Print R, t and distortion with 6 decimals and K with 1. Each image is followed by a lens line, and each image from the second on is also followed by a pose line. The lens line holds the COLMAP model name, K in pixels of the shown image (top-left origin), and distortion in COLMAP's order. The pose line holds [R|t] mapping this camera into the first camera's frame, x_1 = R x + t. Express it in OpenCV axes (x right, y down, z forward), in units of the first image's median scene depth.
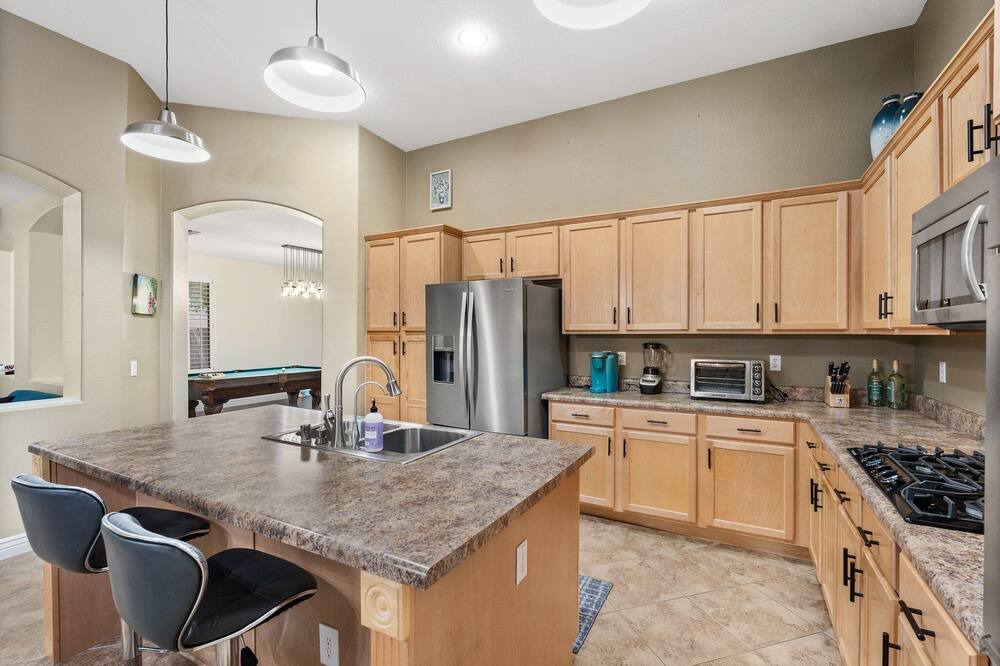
lens RADIAL K [[450.1, 0, 500.0], [0, 450.1, 333.0], [0, 0, 1]] dist [-0.001537, -0.000043]
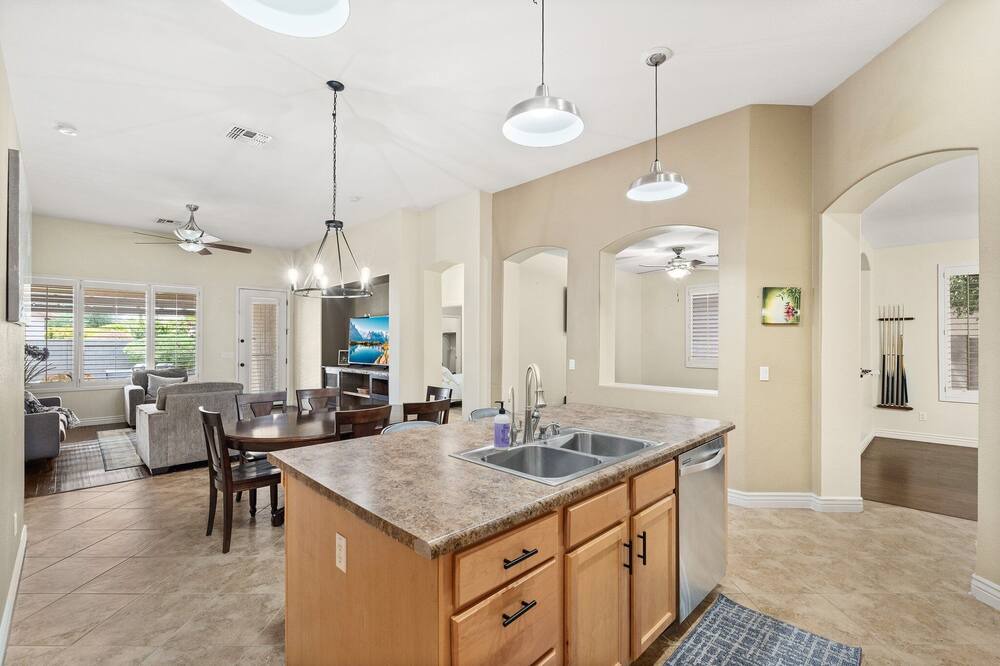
lens RADIAL K [[440.9, 0, 500.0], [0, 440.9, 333.0], [0, 0, 1]] dist [0.001448, 0.000414]
pose [[-0.277025, -0.014430, -0.960754, 0.711831], [-0.005098, 0.999895, -0.013548, -0.004126], [0.960849, 0.001145, -0.277069, 1.226837]]
